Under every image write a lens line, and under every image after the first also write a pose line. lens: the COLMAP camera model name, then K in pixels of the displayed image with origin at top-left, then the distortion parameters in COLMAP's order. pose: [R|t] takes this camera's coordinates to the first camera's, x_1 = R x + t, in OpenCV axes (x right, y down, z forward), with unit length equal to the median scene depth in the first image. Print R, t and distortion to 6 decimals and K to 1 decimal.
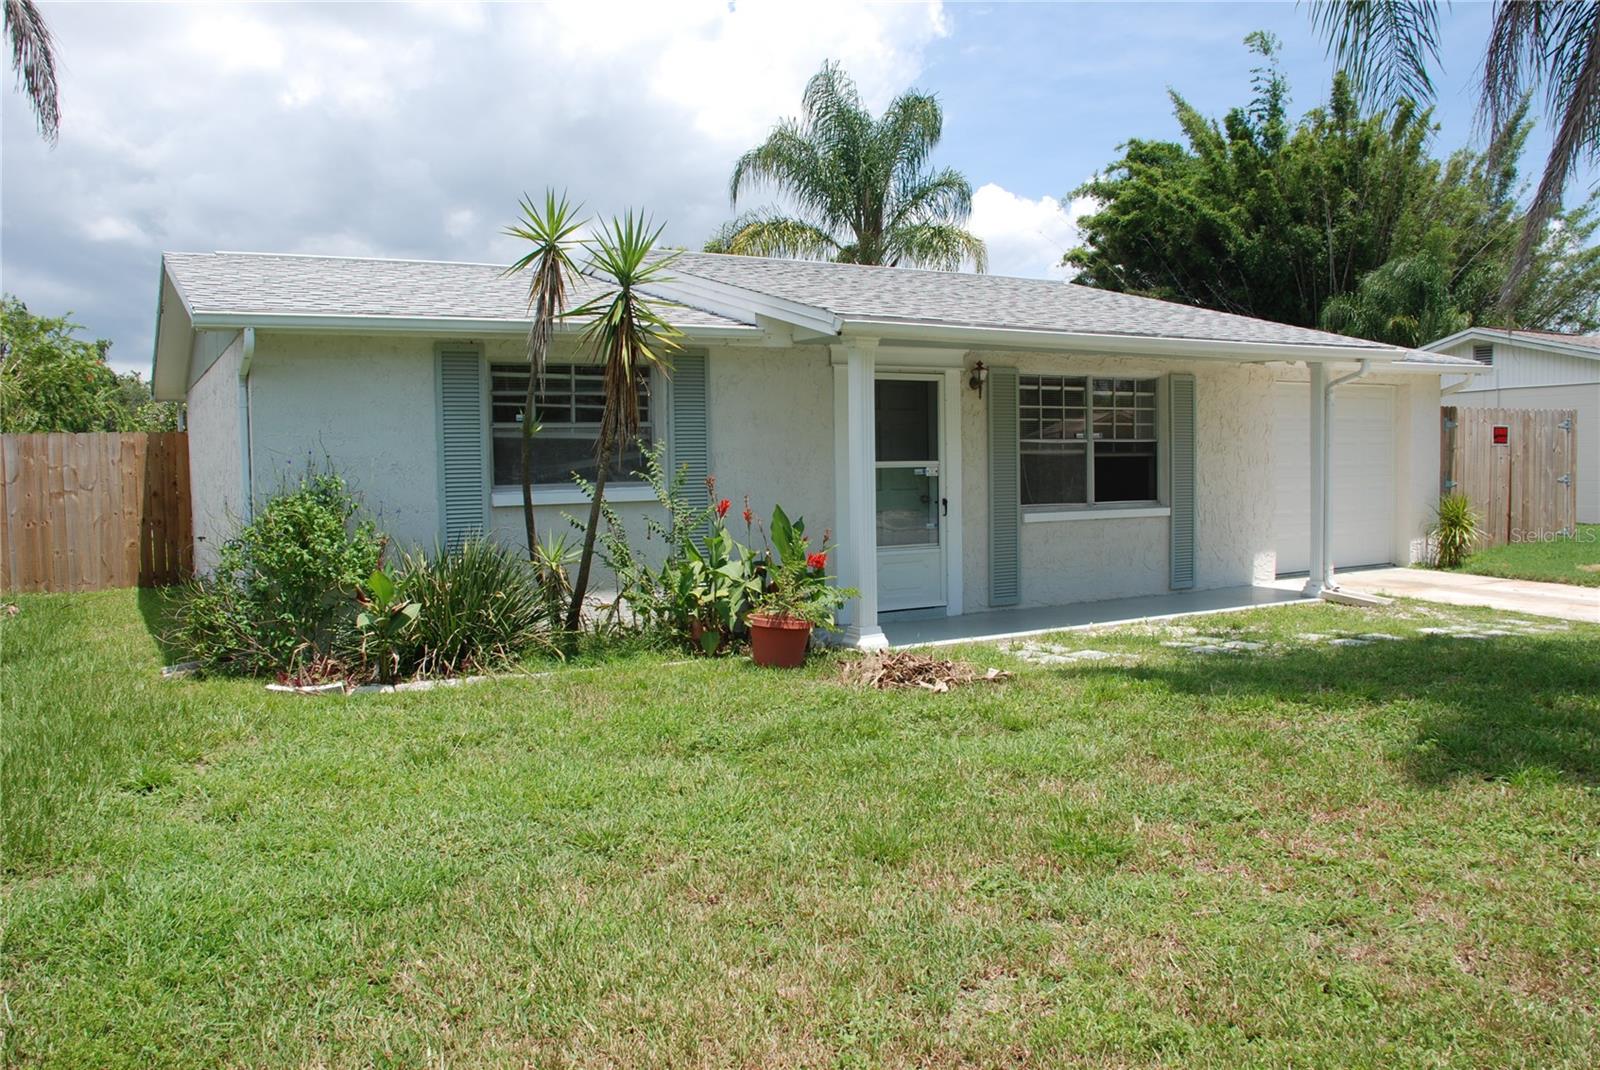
lens RADIAL K [[1278.5, 0, 800.0], [0, 1278.5, 535.0], [0, 0, 1]] dist [-0.056322, 0.000151]
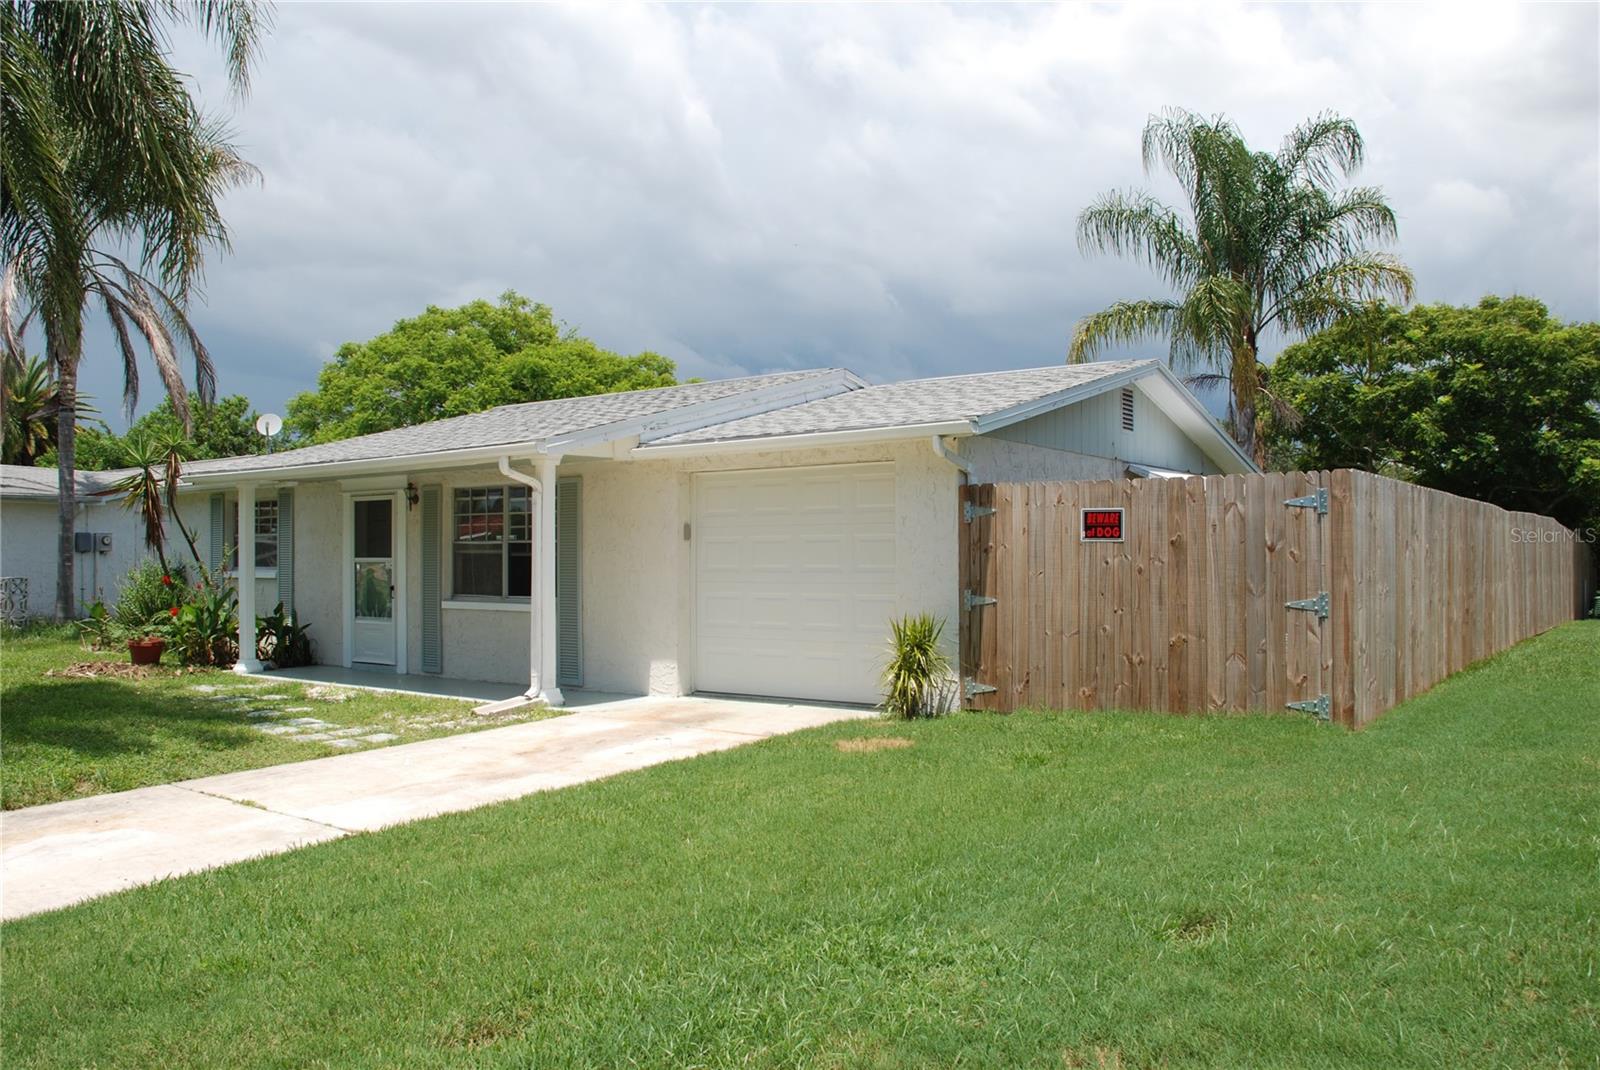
lens RADIAL K [[1243.5, 0, 800.0], [0, 1243.5, 535.0], [0, 0, 1]] dist [-0.188569, -0.000864]
pose [[0.396130, 0.002076, -0.918192, 1.359235], [-0.047052, 0.998730, -0.018041, -0.073512], [0.916988, 0.050349, 0.395725, 0.814886]]
